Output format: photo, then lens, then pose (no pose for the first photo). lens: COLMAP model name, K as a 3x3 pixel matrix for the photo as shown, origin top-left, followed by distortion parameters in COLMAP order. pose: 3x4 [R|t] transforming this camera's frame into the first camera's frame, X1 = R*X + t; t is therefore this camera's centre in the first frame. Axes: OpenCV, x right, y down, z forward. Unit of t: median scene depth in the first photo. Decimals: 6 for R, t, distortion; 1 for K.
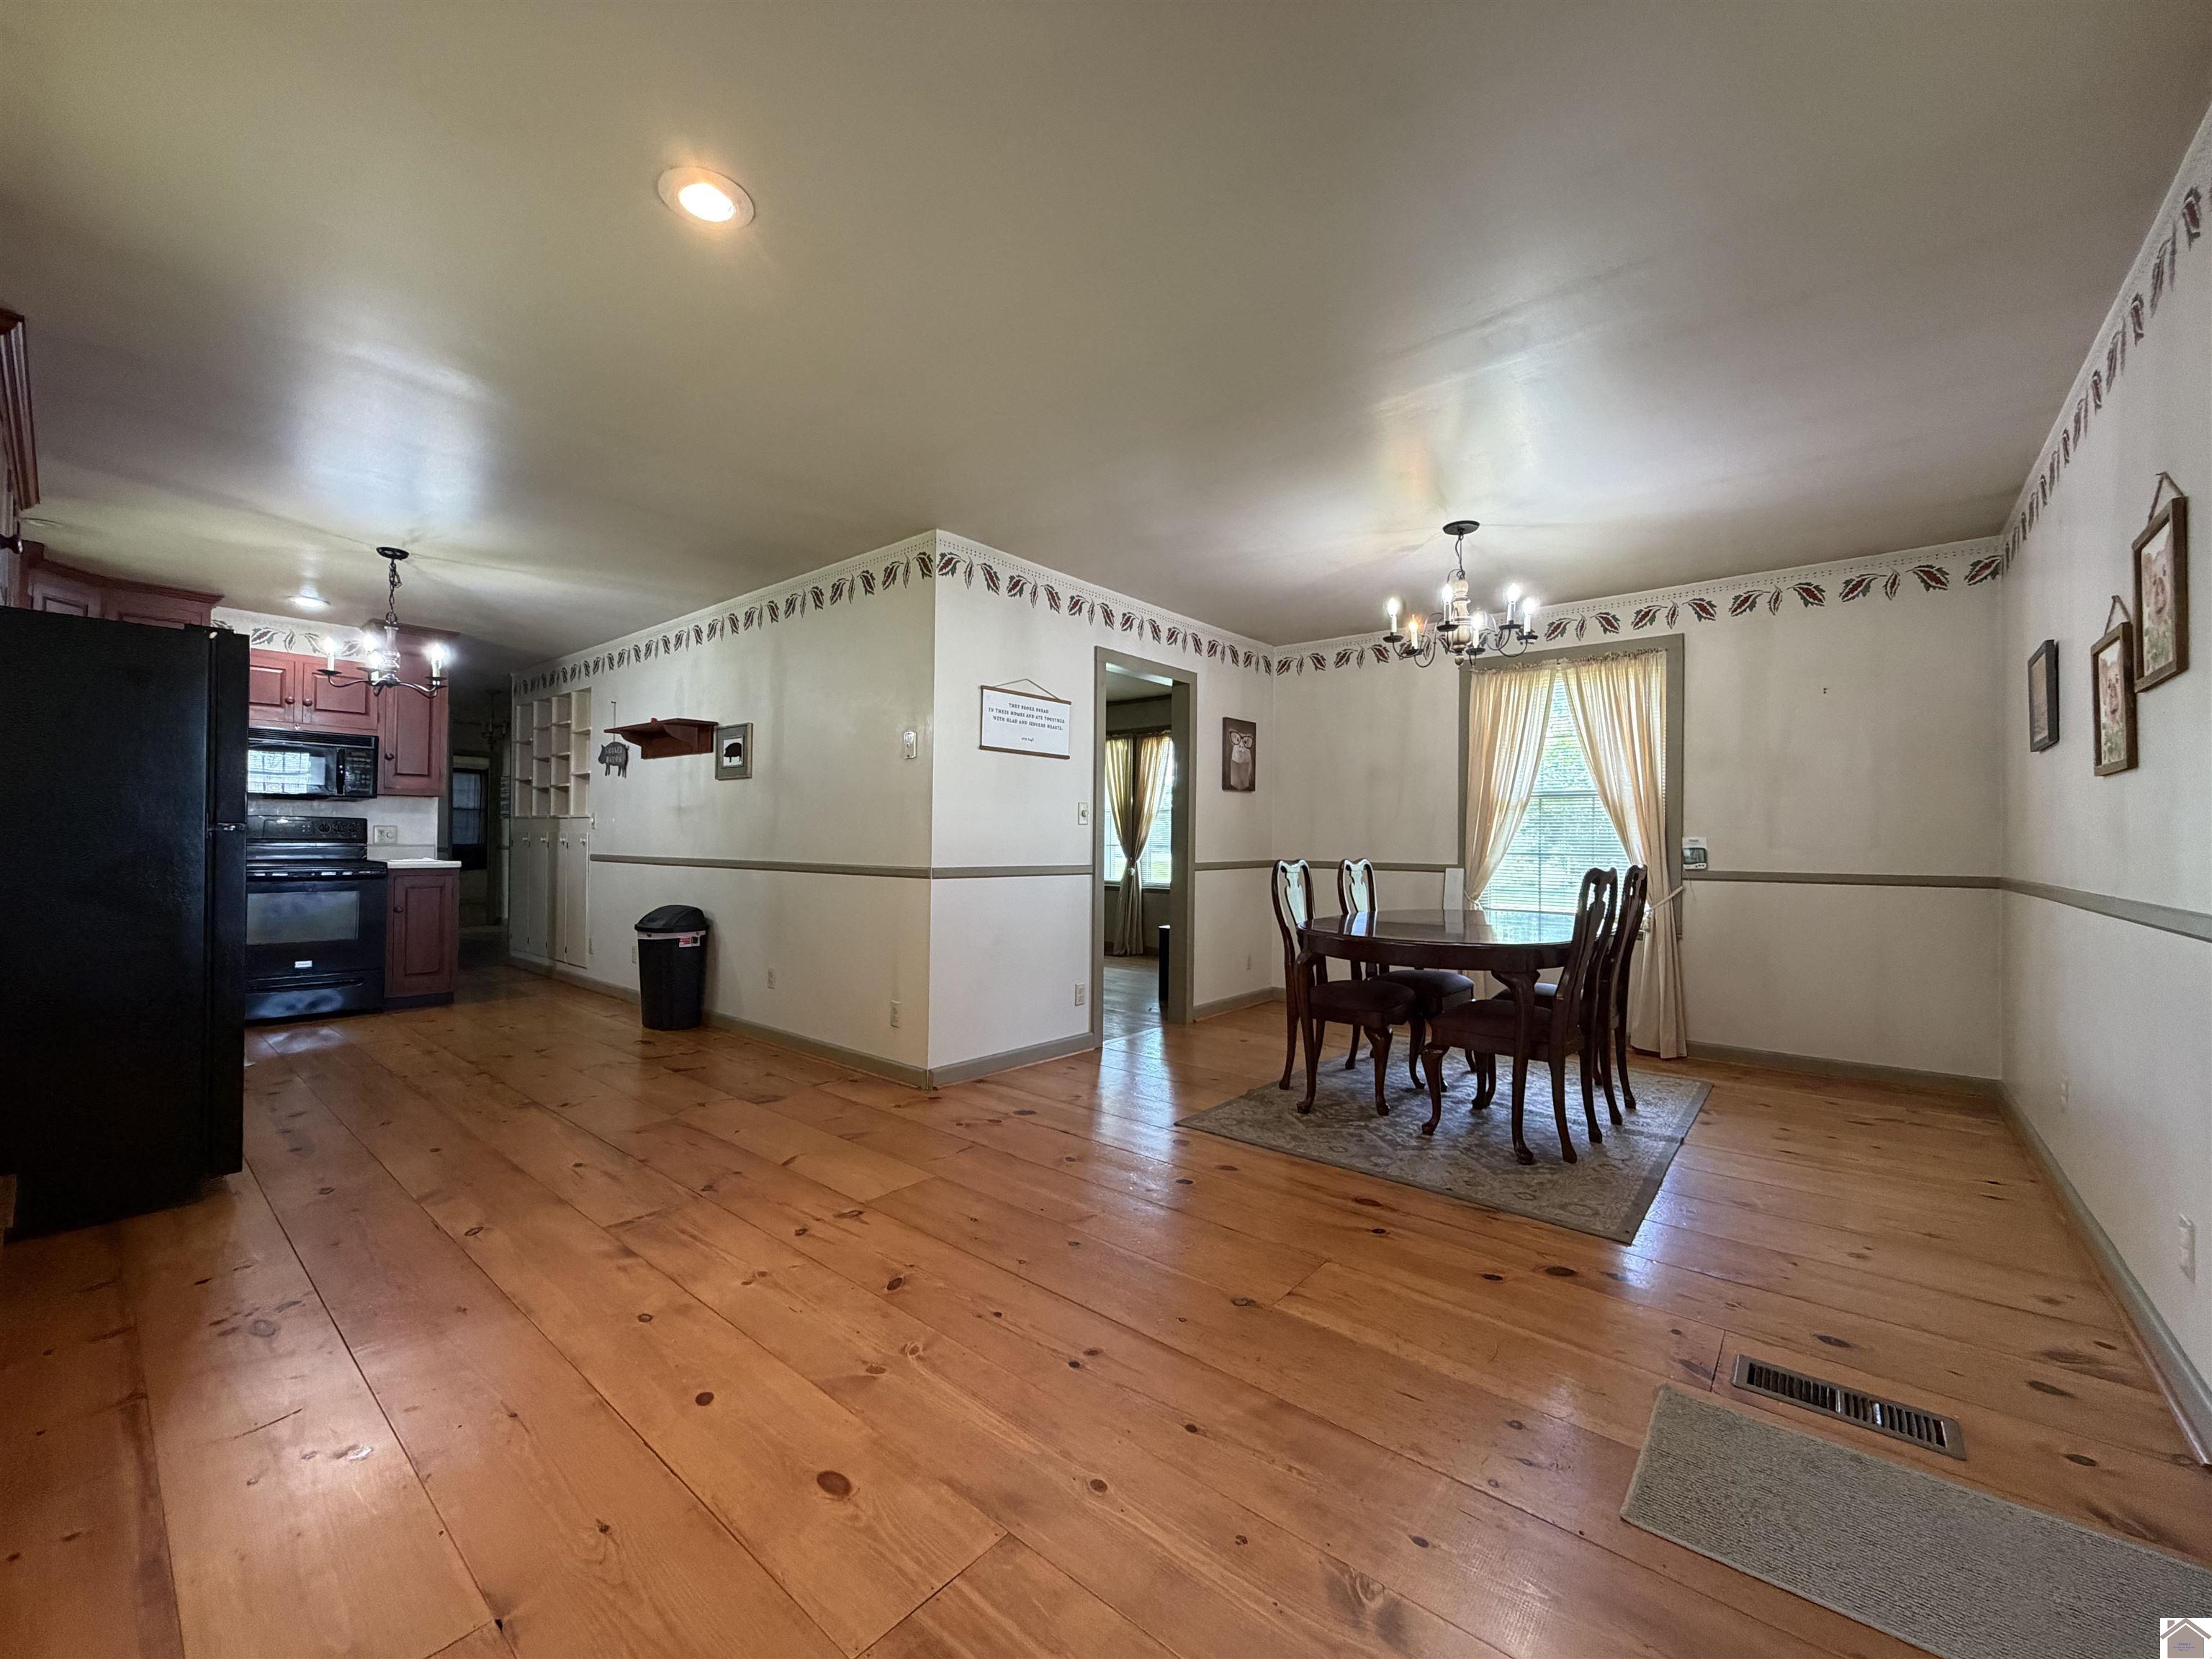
lens RADIAL K [[880.3, 0, 1100.4], [0, 880.3, 831.0], [0, 0, 1]] dist [0.000480, 0.000074]
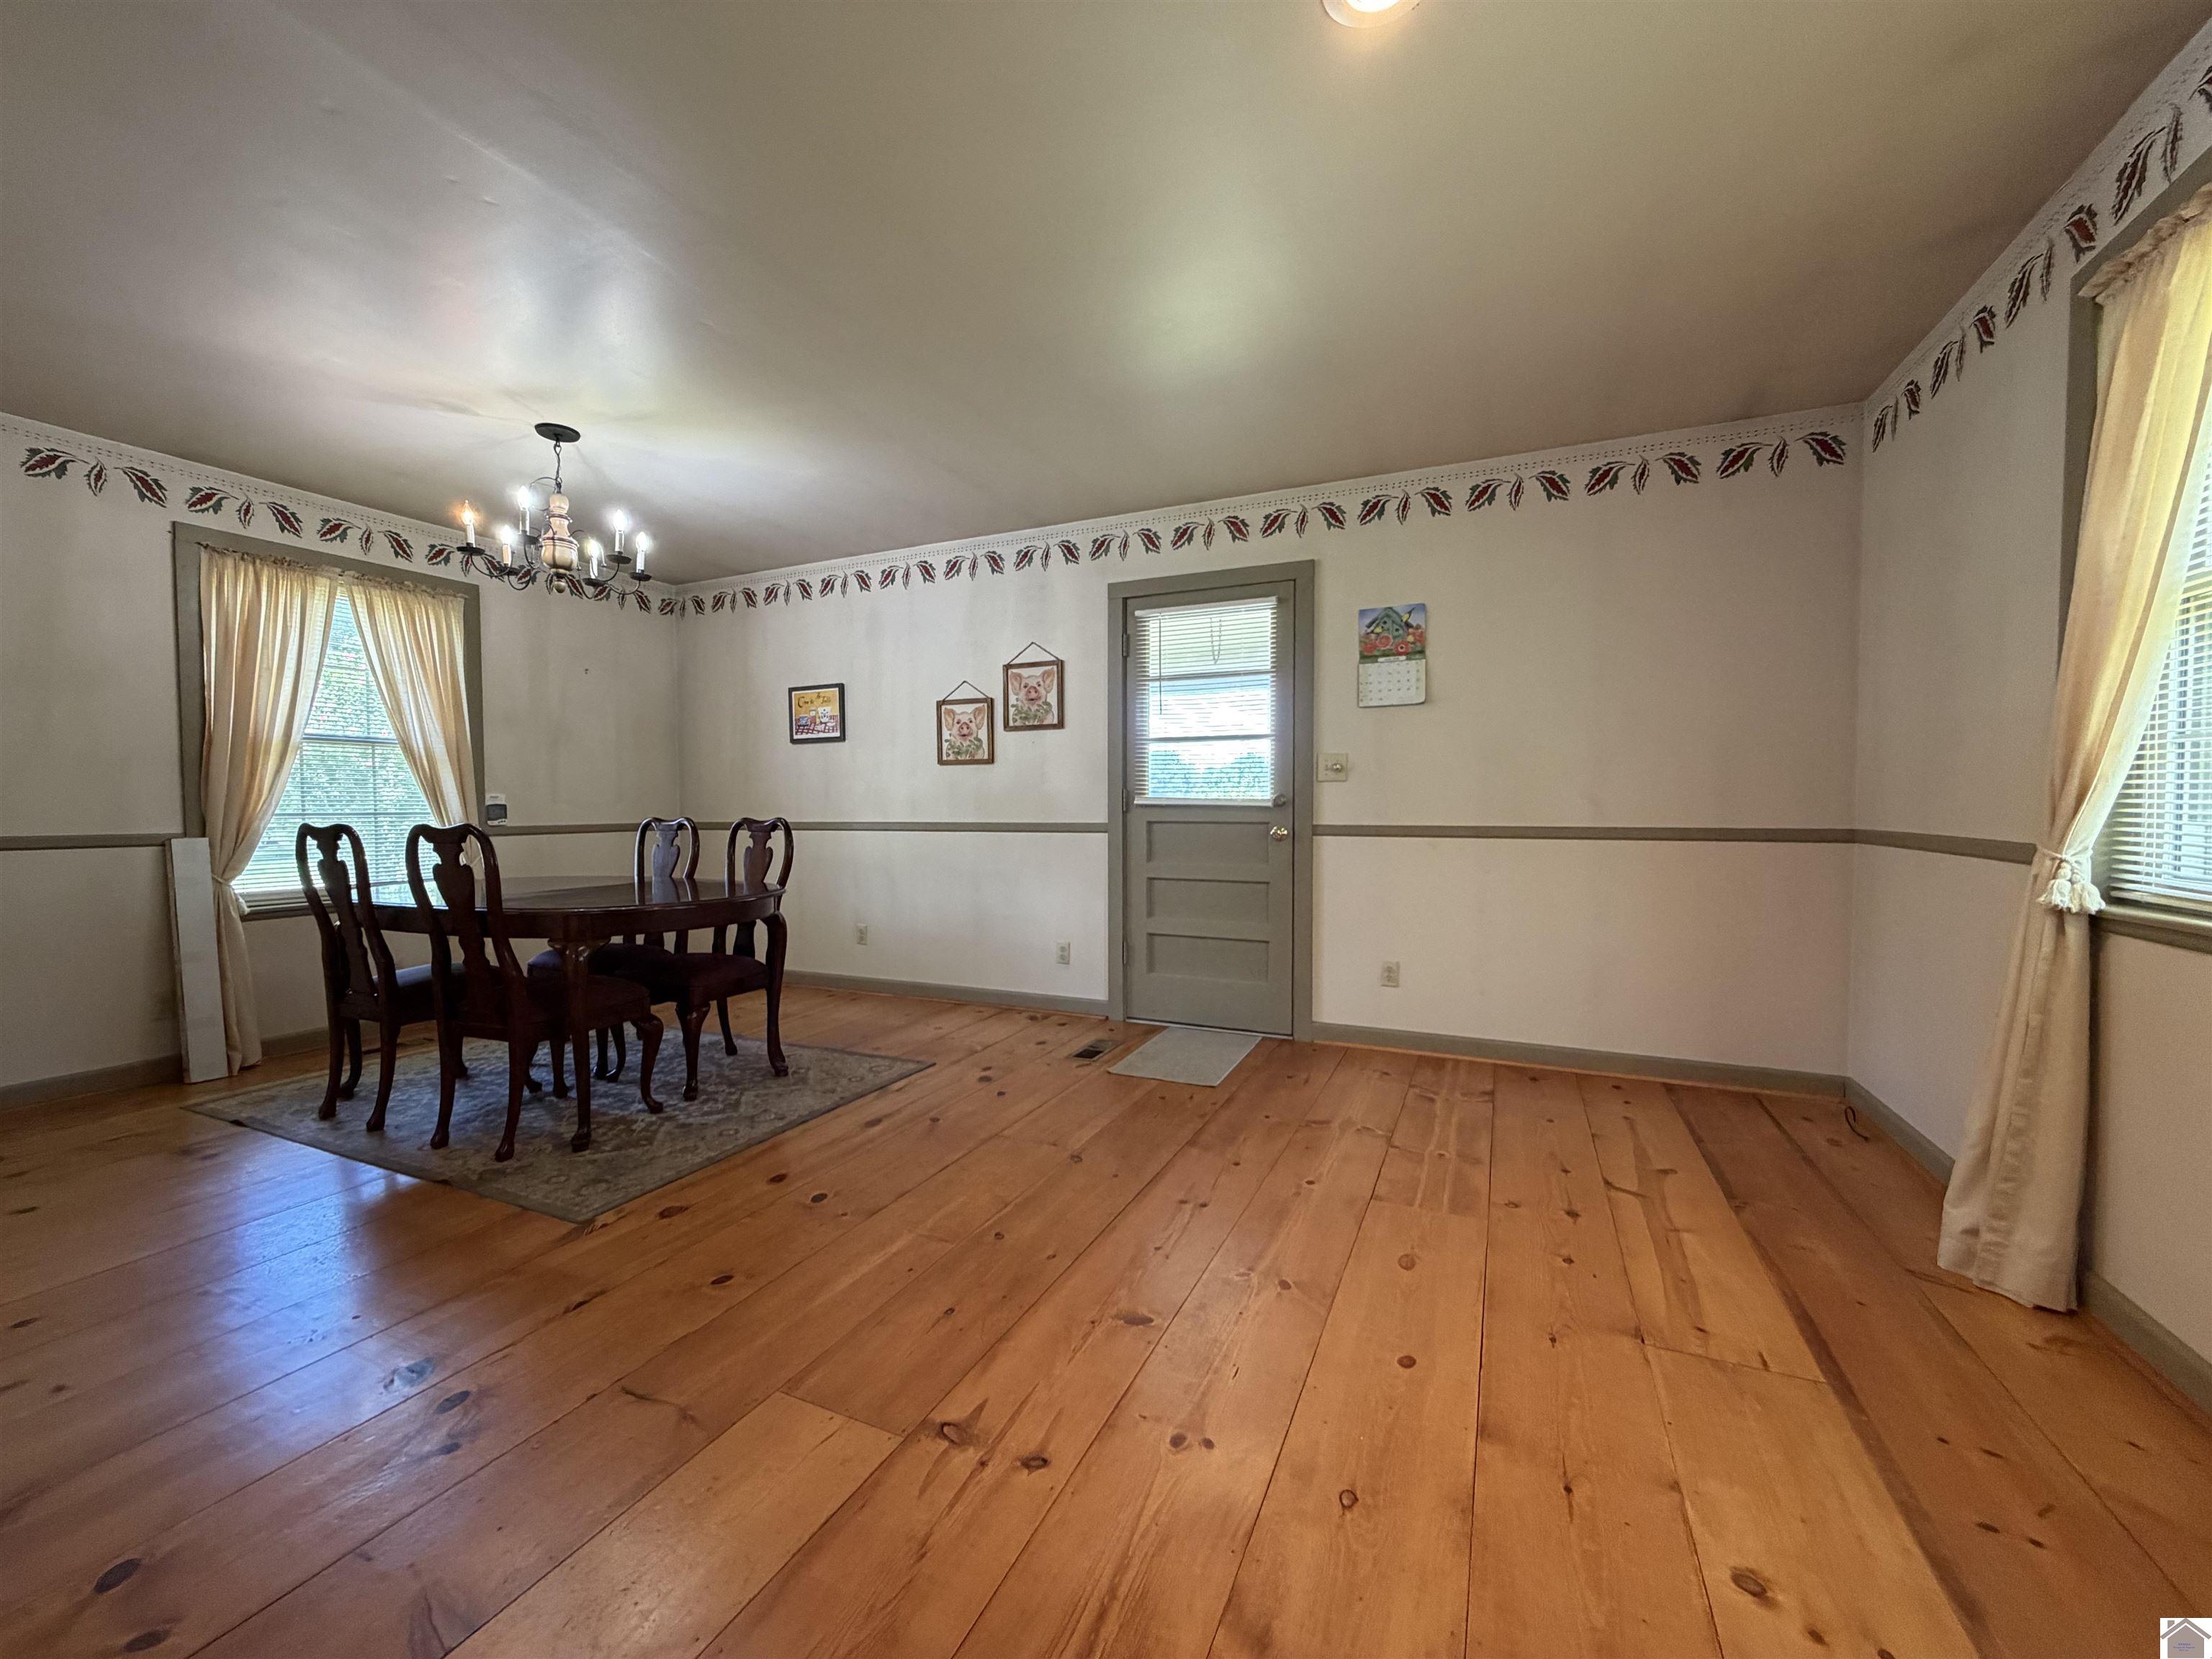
lens RADIAL K [[880.3, 0, 1100.4], [0, 880.3, 831.0], [0, 0, 1]] dist [0.000480, 0.000074]
pose [[-0.264813, -0.035539, 0.963645, -0.493683], [-0.008196, 0.999367, 0.034604, 0.009824], [-0.964265, 0.001265, -0.264937, 0.612324]]
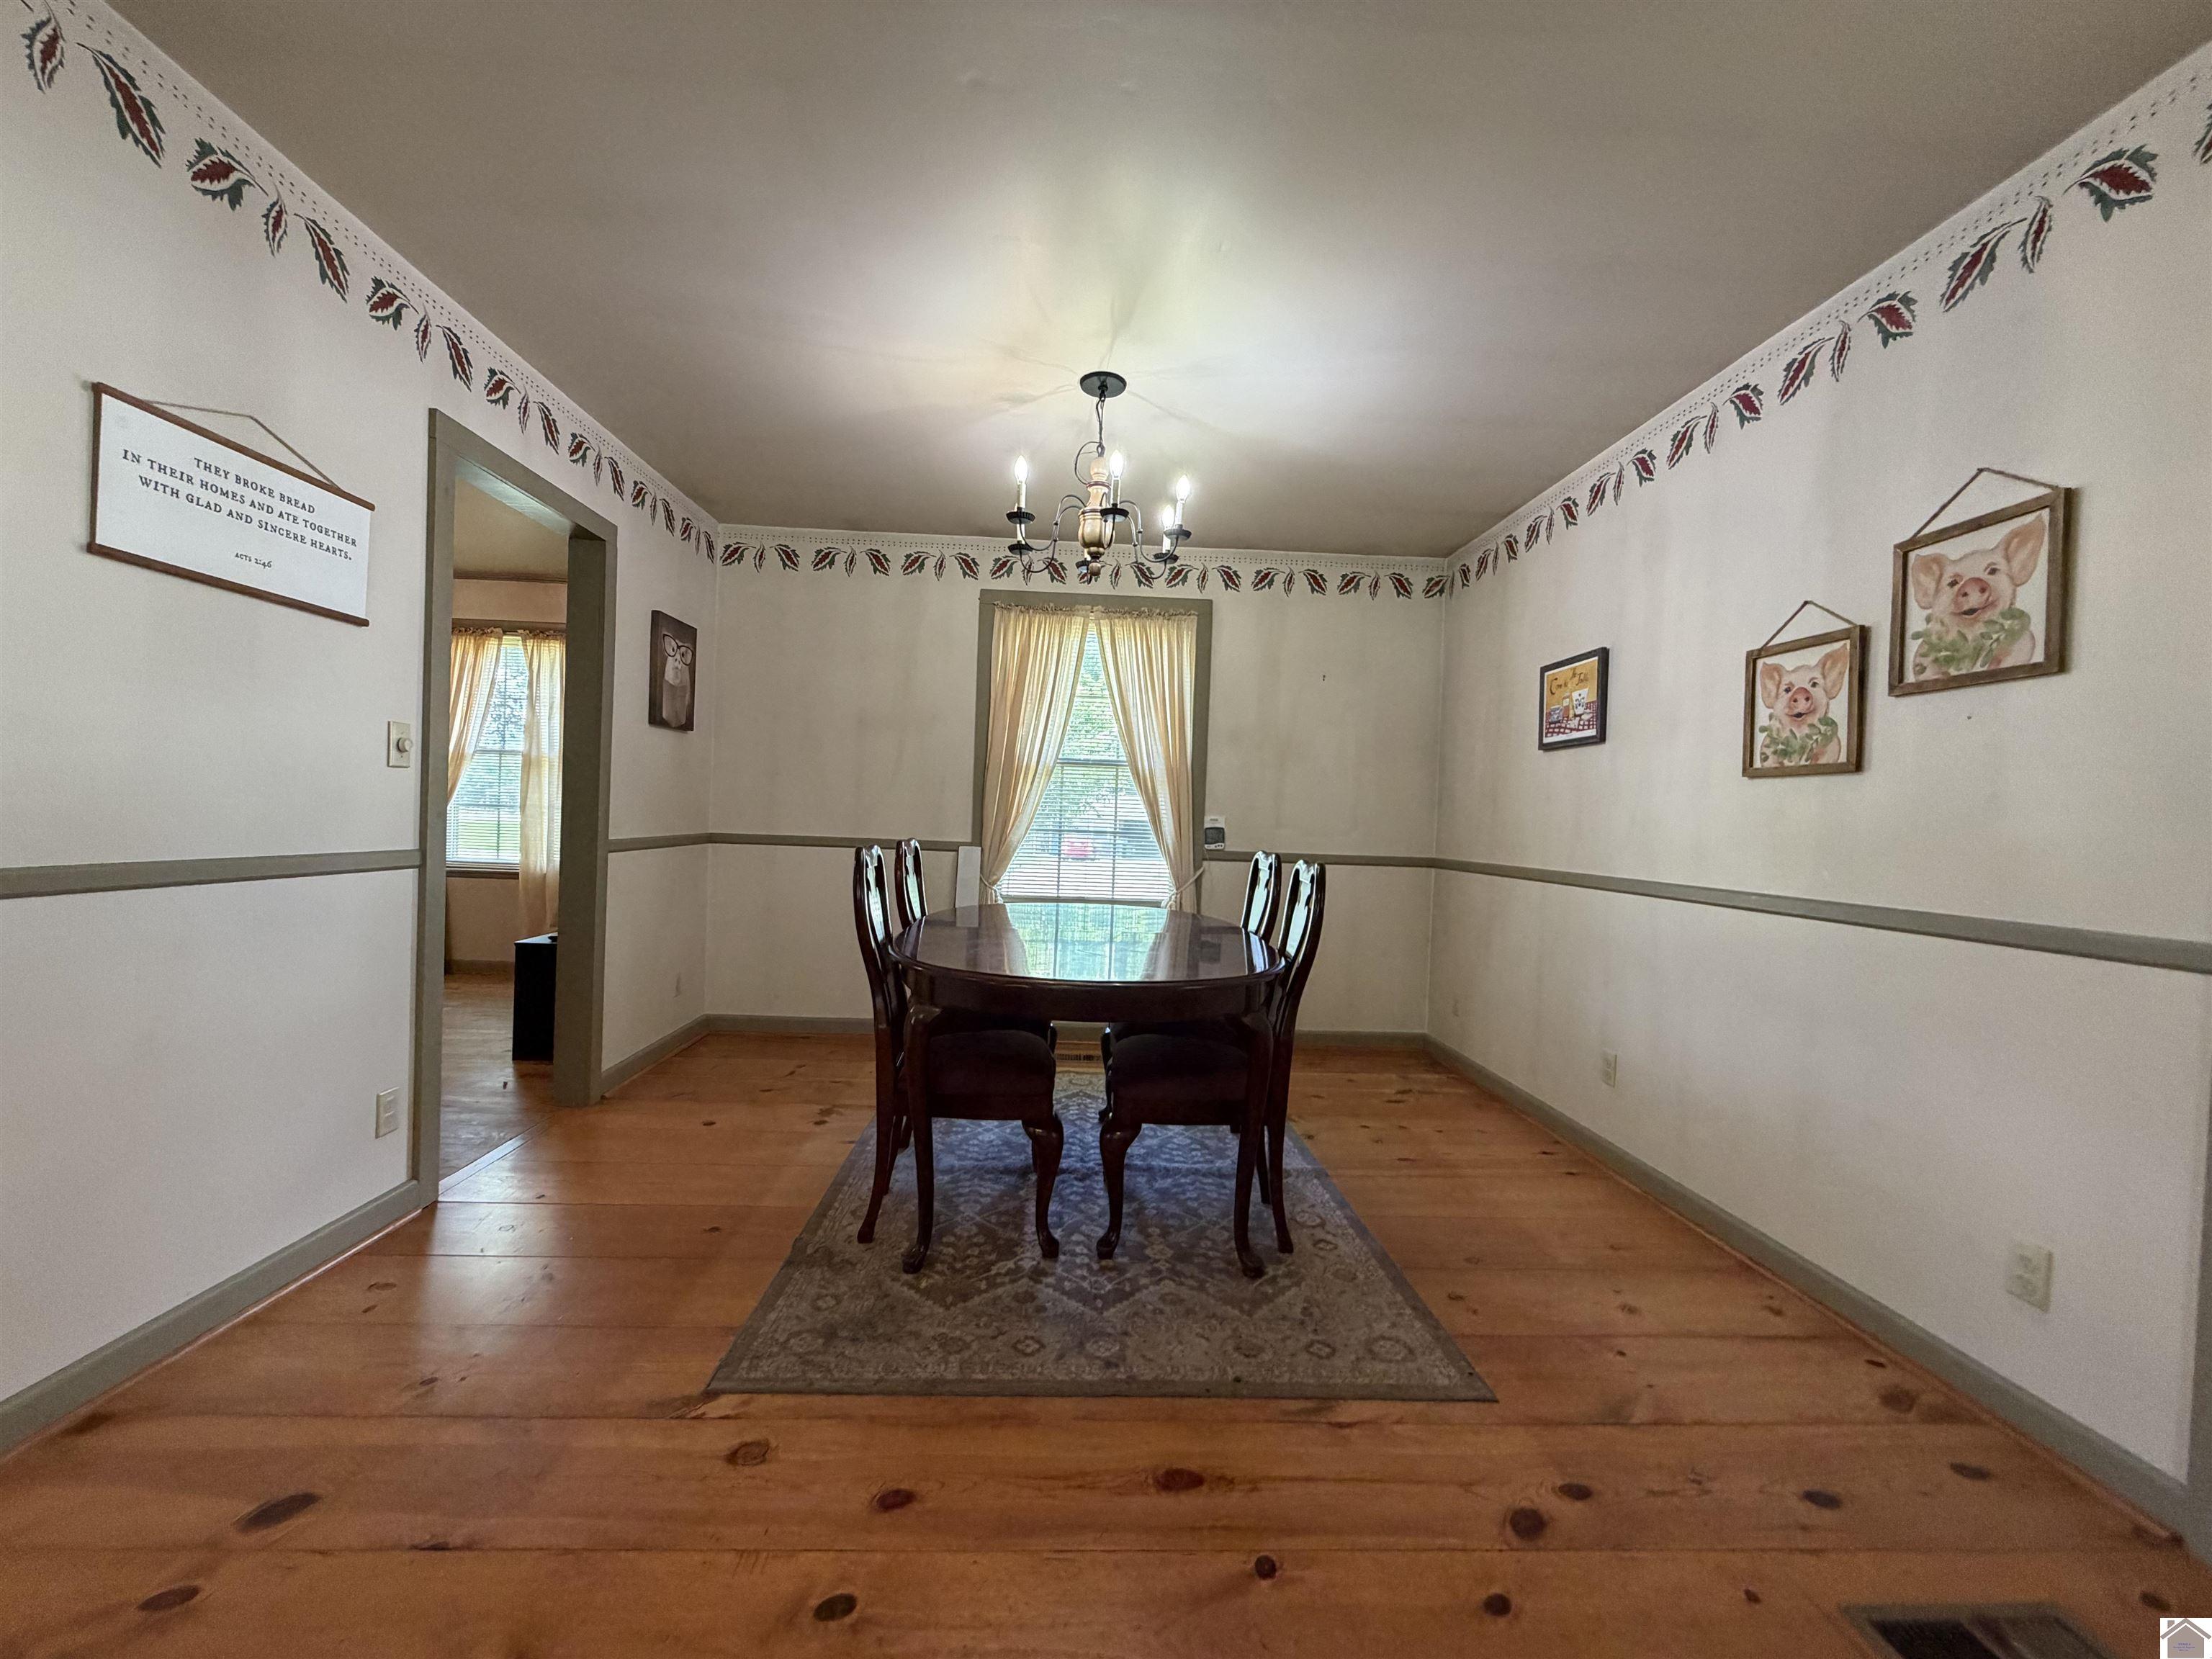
lens RADIAL K [[880.3, 0, 1100.4], [0, 880.3, 831.0], [0, 0, 1]] dist [0.000480, 0.000074]
pose [[0.735053, 0.006709, 0.677977, -0.067102], [-0.037131, 0.998849, 0.030373, -0.001066], [-0.676993, -0.047500, 0.734455, 0.388921]]
